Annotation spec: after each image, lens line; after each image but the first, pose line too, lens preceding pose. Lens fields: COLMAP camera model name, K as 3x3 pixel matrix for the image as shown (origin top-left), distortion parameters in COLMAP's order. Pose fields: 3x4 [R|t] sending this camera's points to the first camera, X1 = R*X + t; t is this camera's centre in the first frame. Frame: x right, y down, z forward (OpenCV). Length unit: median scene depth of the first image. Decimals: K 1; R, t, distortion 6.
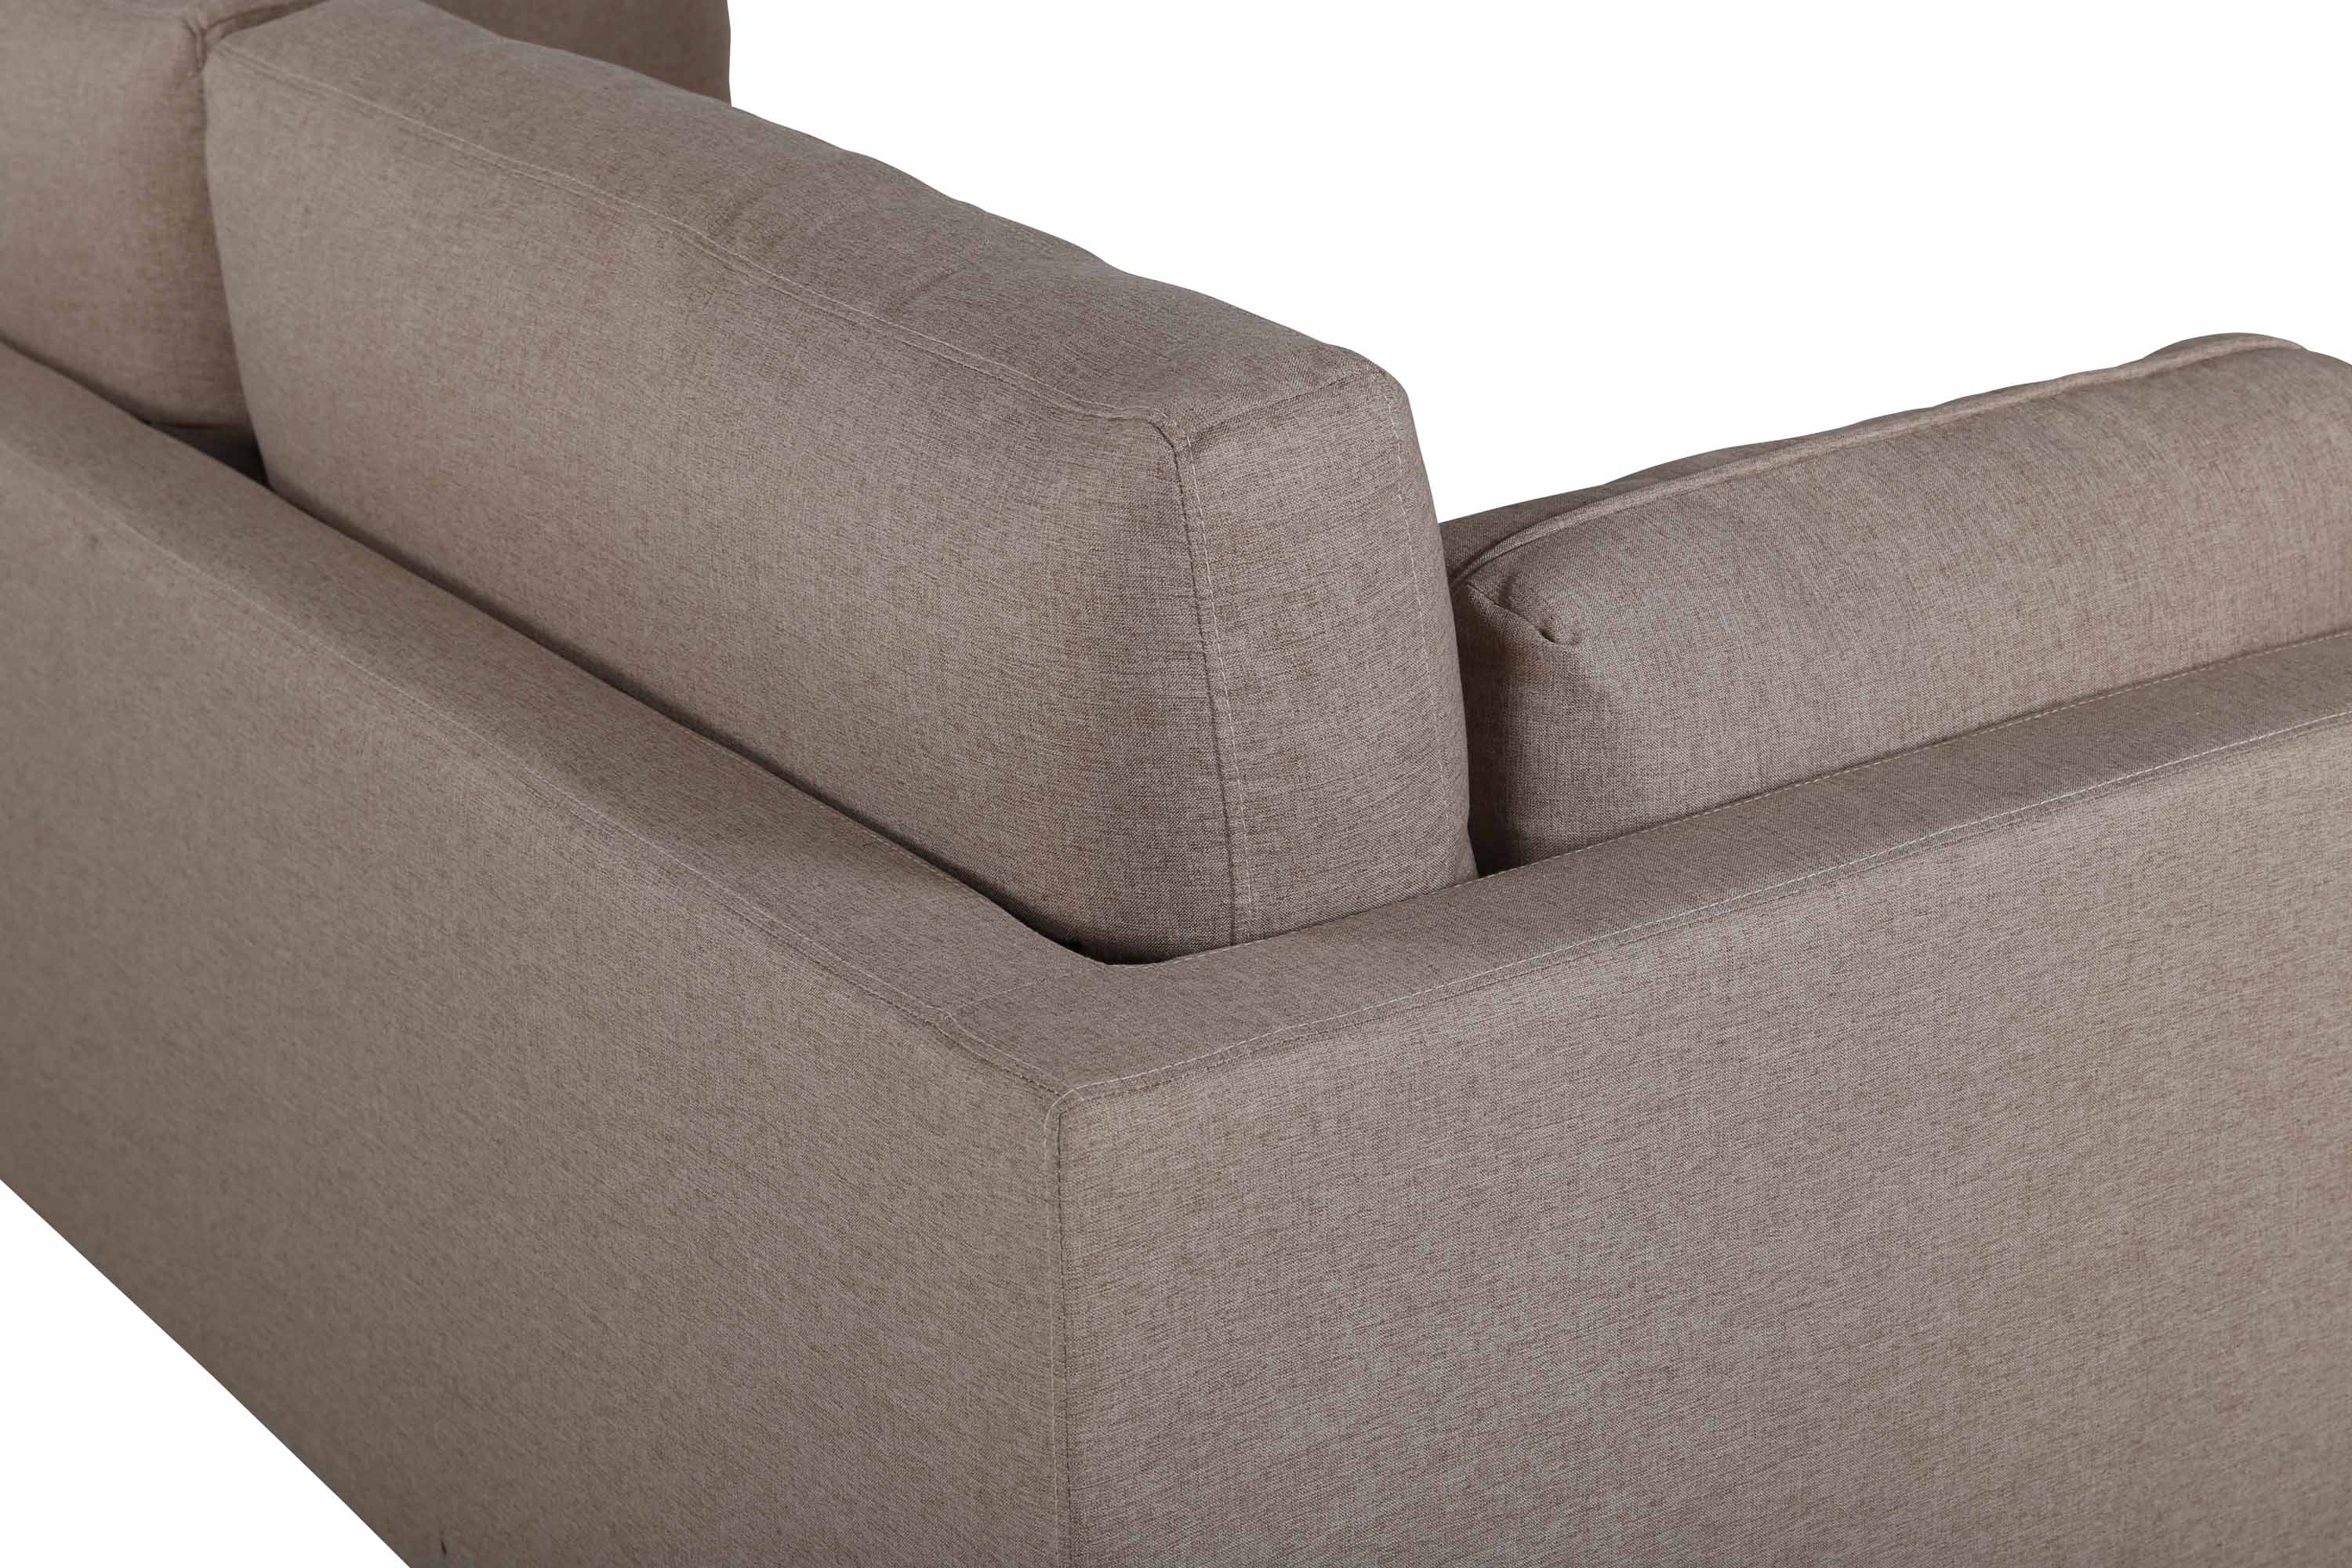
lens RADIAL K [[4356.6, 0, 1180.5], [0, 4356.6, 775.7], [0, 0, 1]] dist [0.112262, 0.000000]
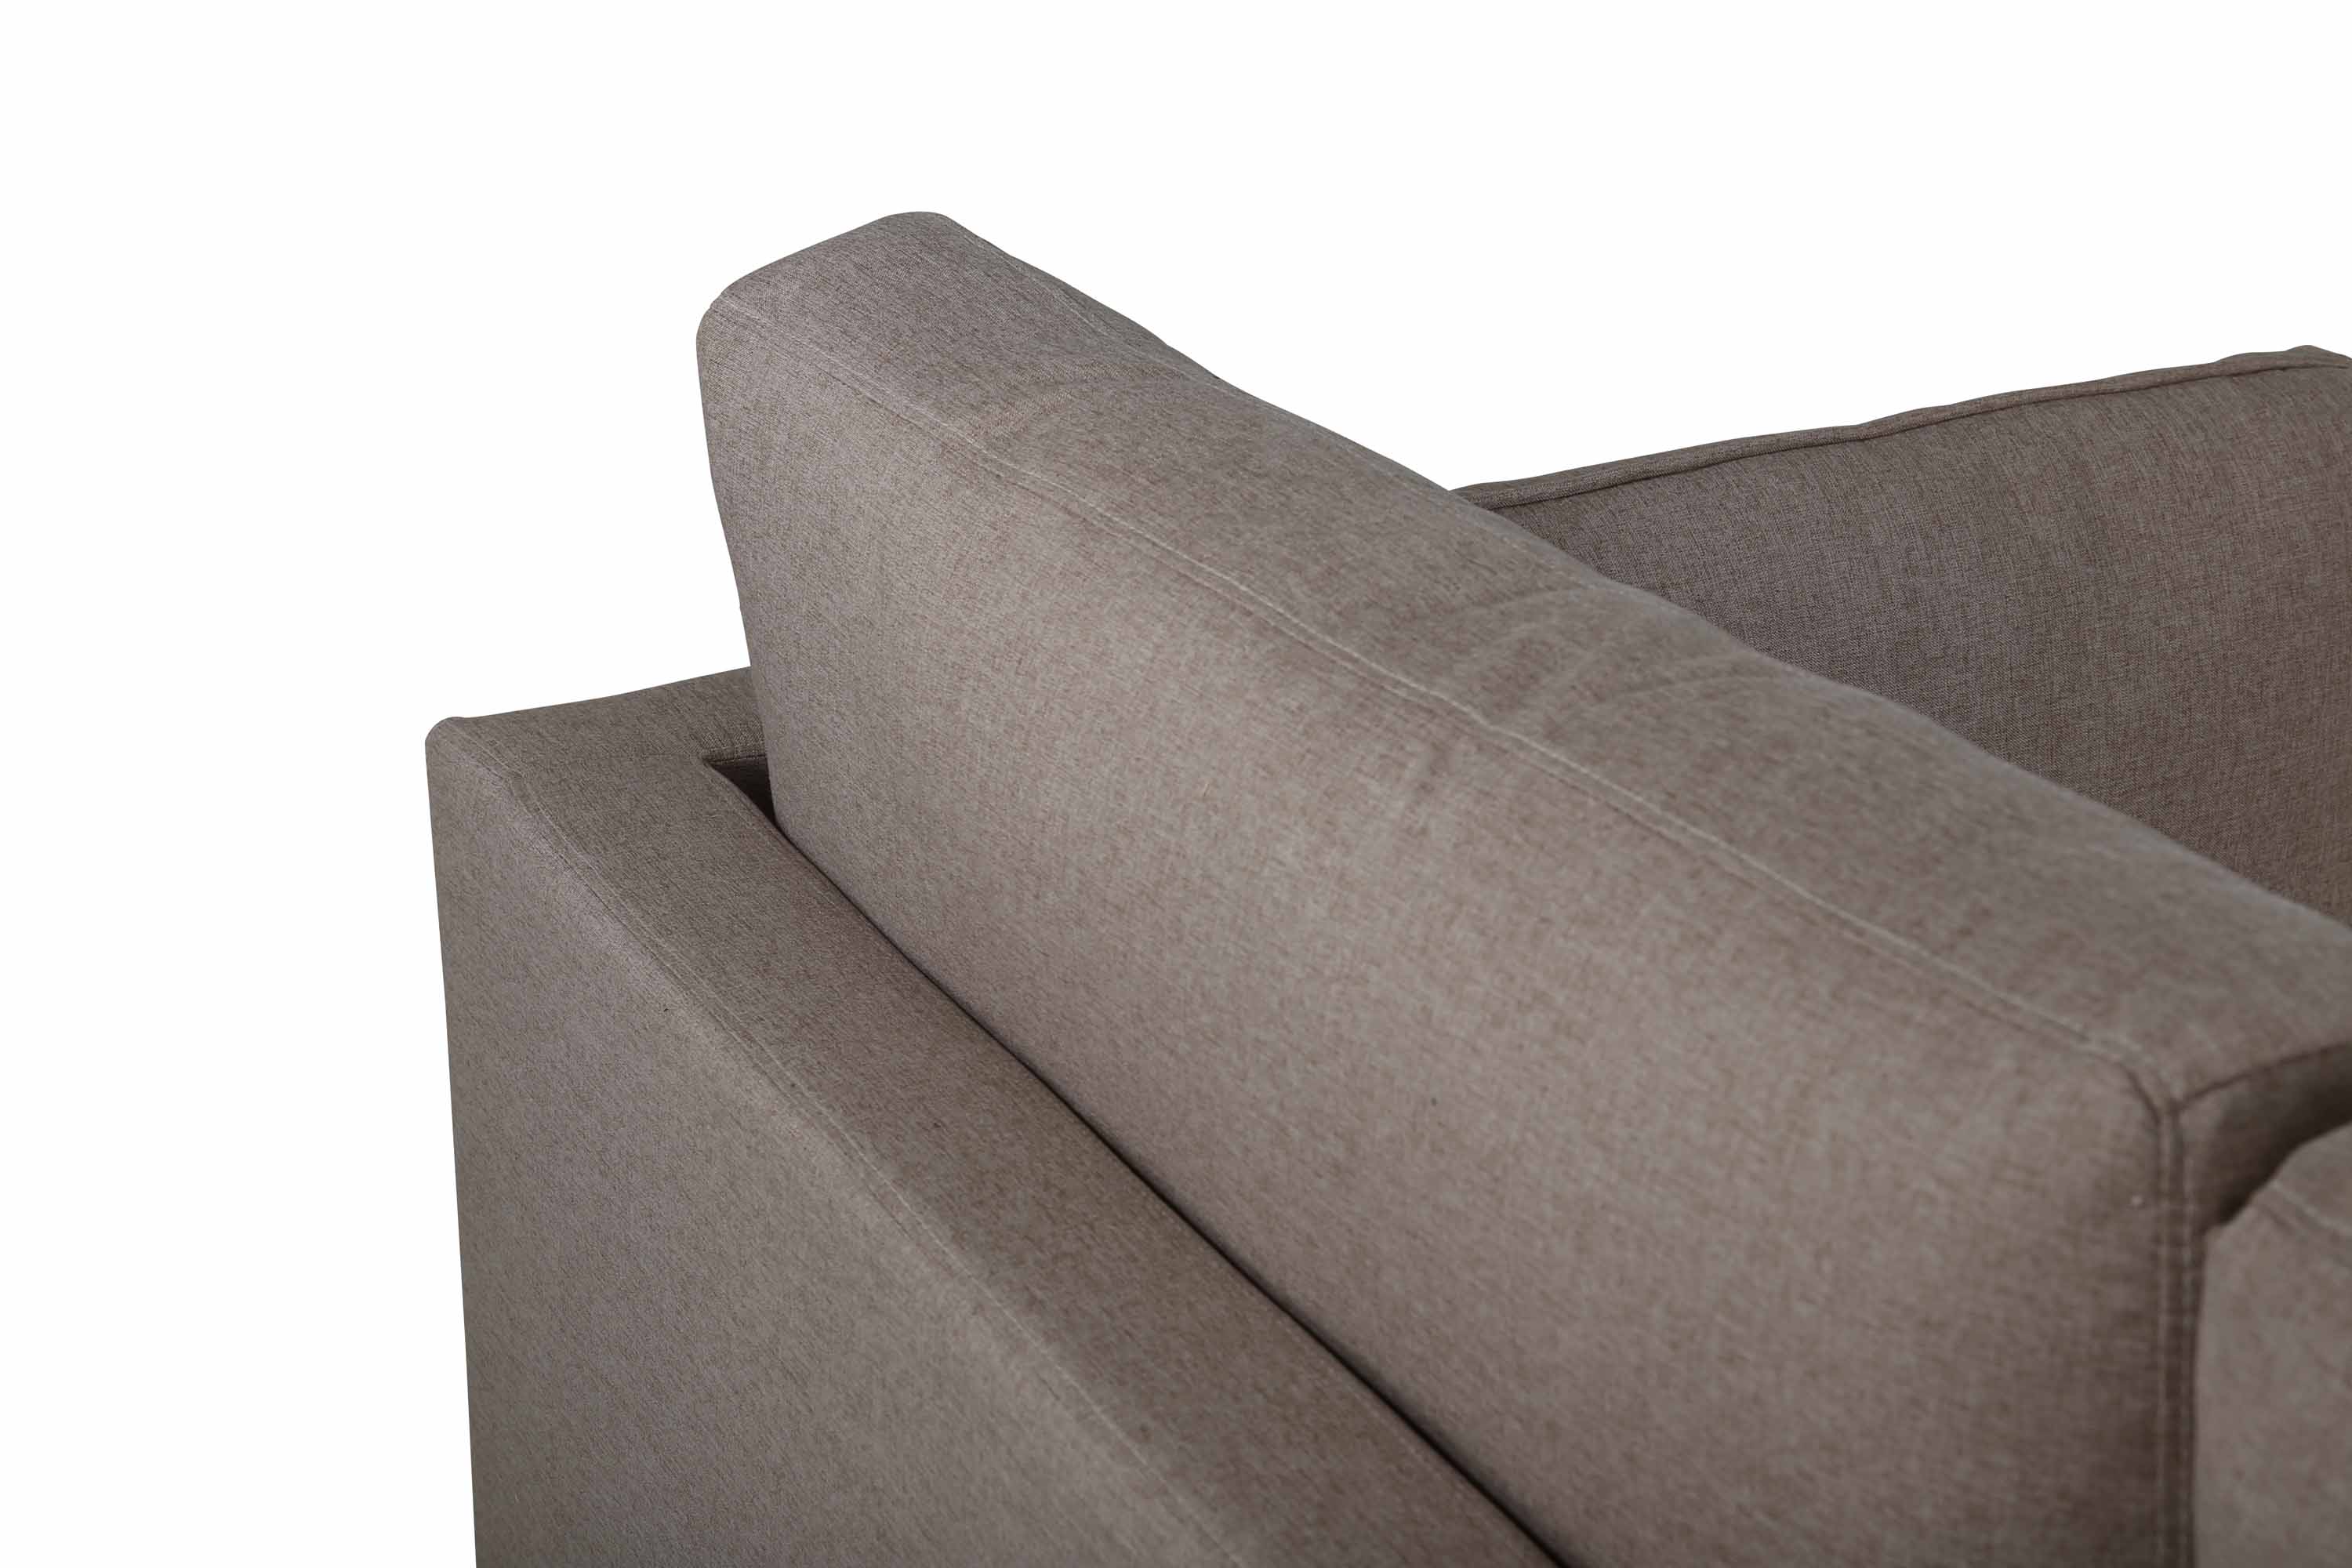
lens RADIAL K [[4356.6, 0, 1174.4], [0, 4356.6, 784.1], [0, 0, 1]] dist [0.112262, 0.000000]
pose [[0.984062, 0.078960, -0.159332, -0.314323], [-0.079452, 0.996833, 0.003291, -0.241649], [0.159087, 0.009420, 0.987220, 0.686922]]
